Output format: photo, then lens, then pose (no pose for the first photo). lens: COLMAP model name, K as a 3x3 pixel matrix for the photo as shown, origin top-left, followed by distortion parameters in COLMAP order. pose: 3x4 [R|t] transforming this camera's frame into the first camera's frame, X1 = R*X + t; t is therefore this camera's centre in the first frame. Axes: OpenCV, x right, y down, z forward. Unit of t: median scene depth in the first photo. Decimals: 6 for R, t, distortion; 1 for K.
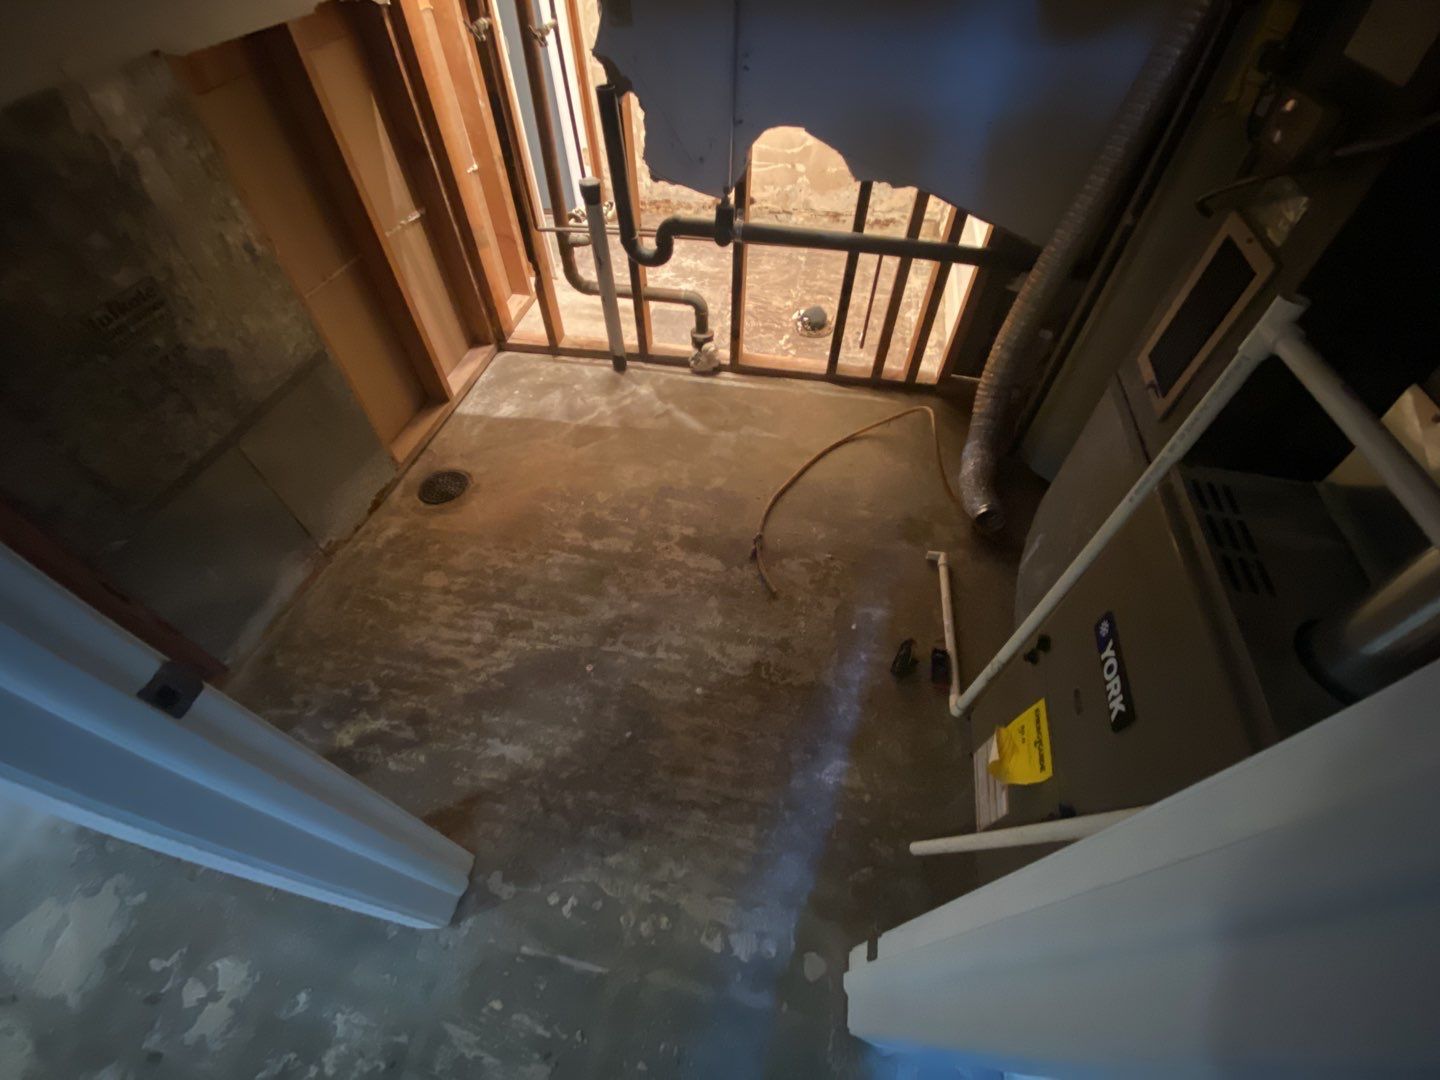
lens RADIAL K [[584.7, 0, 719.8], [0, 584.7, 540.1], [0, 0, 1]] dist [-0.000095, -0.012157]
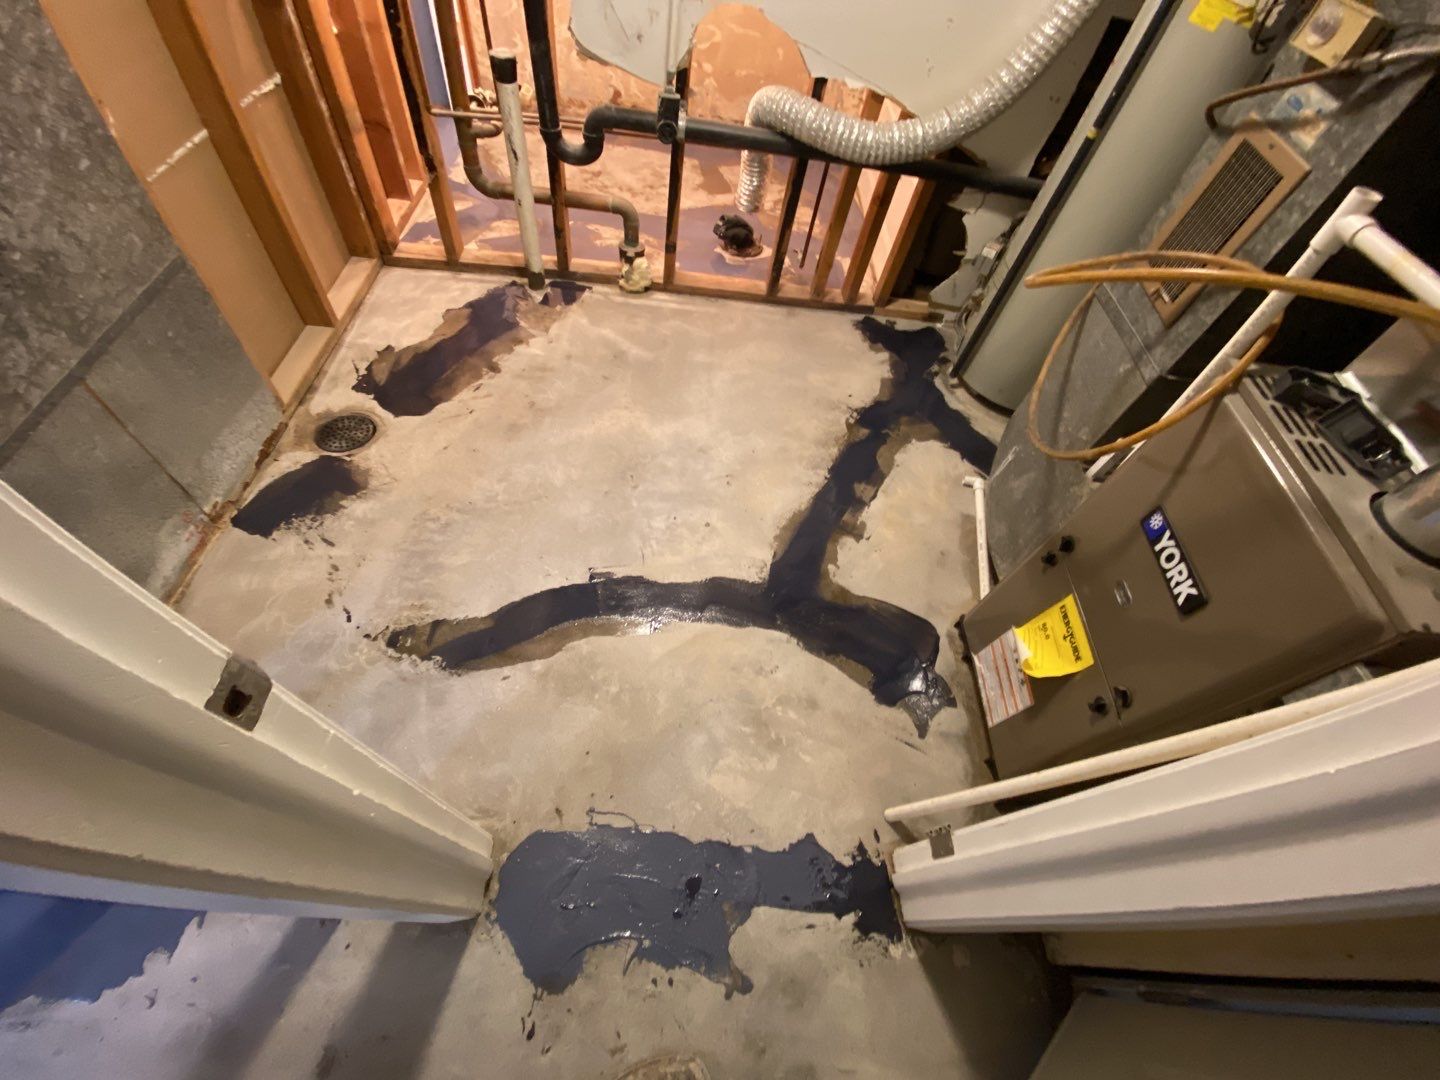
lens RADIAL K [[584.7, 0, 725.2], [0, 584.7, 539.7], [0, 0, 1]] dist [-0.000095, -0.012157]
pose [[0.974361, -0.082951, 0.209139, -0.154654], [0.061843, 0.992491, 0.105530, 0.011470], [-0.216322, -0.089891, 0.972175, 0.063911]]
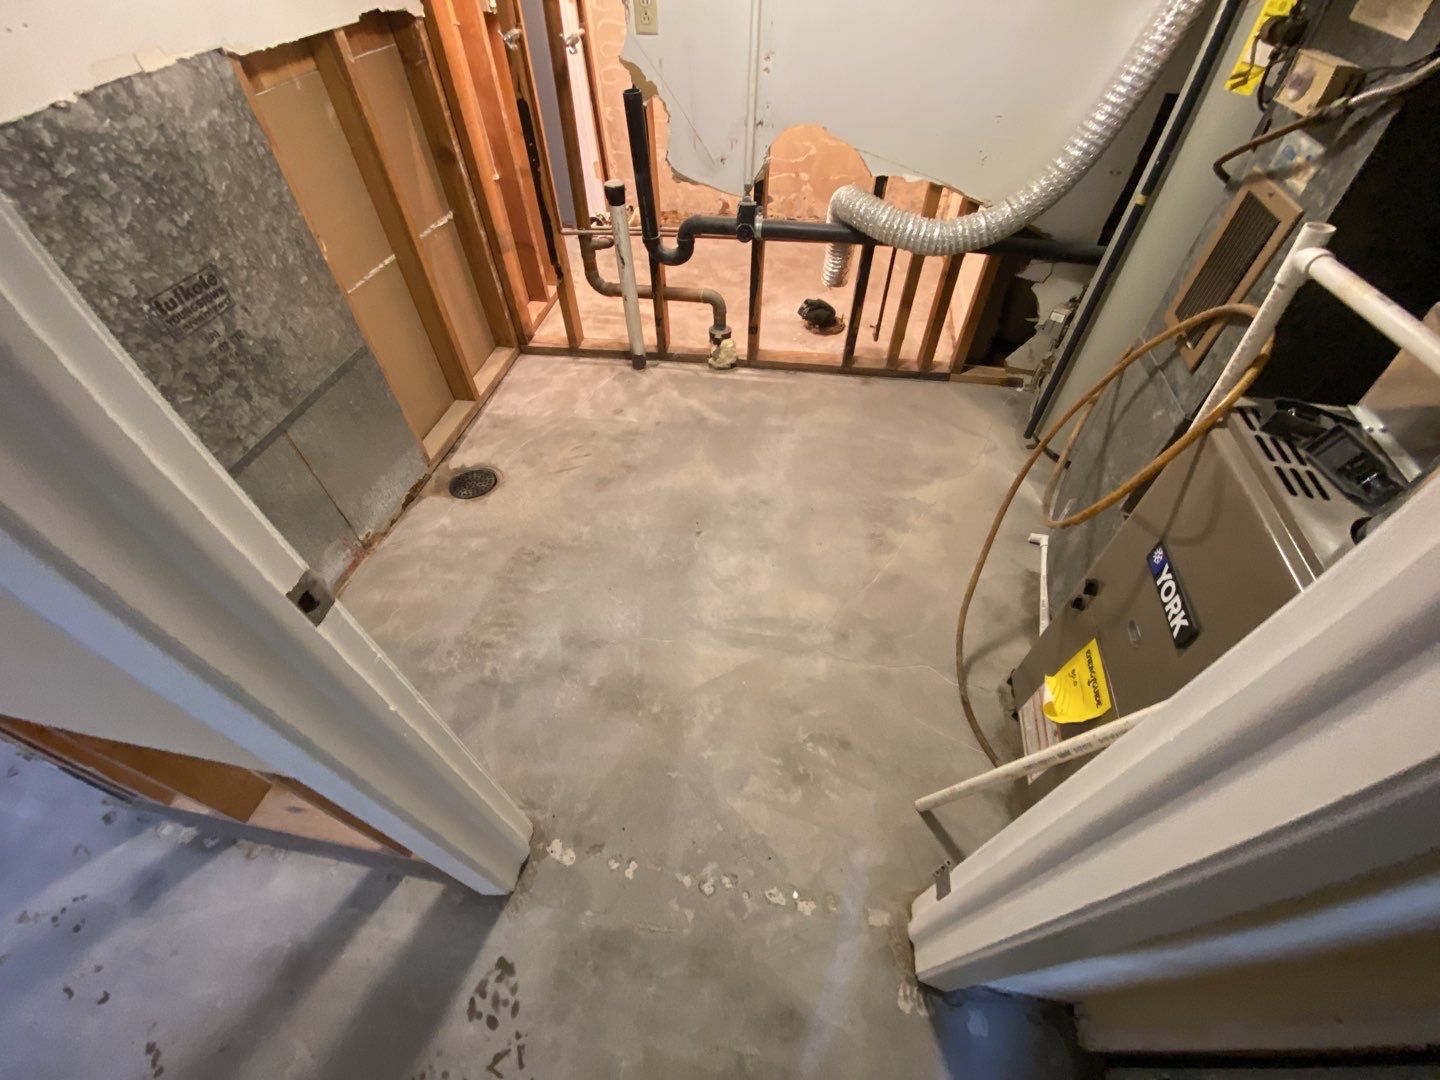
lens RADIAL K [[584.7, 0, 720.5], [0, 584.7, 538.3], [0, 0, 1]] dist [-0.000095, -0.012157]
pose [[0.999617, -0.026394, 0.008363, -0.063975], [0.026670, 0.999036, -0.034882, 0.063395], [-0.007435, 0.035092, 0.999356, -0.020180]]
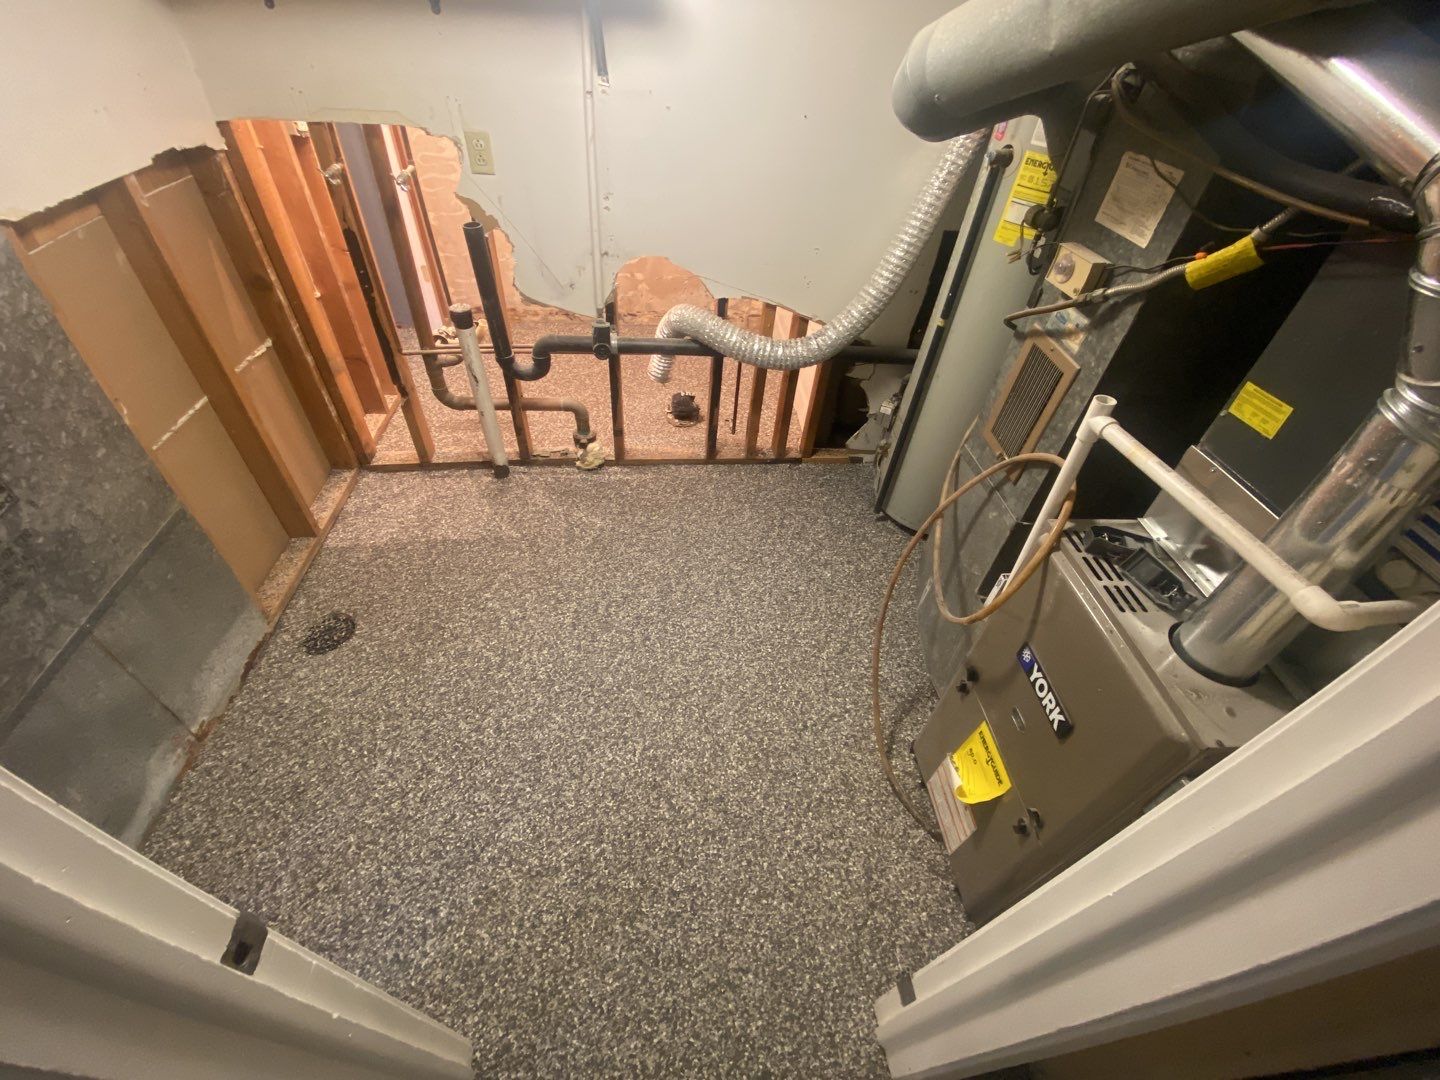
lens RADIAL K [[584.7, 0, 724.2], [0, 584.7, 537.0], [0, 0, 1]] dist [-0.000095, -0.012157]
pose [[0.955055, -0.151544, 0.254763, -0.110767], [0.181063, 0.978717, -0.096587, -0.043288], [-0.234704, 0.138374, 0.962168, -0.038320]]
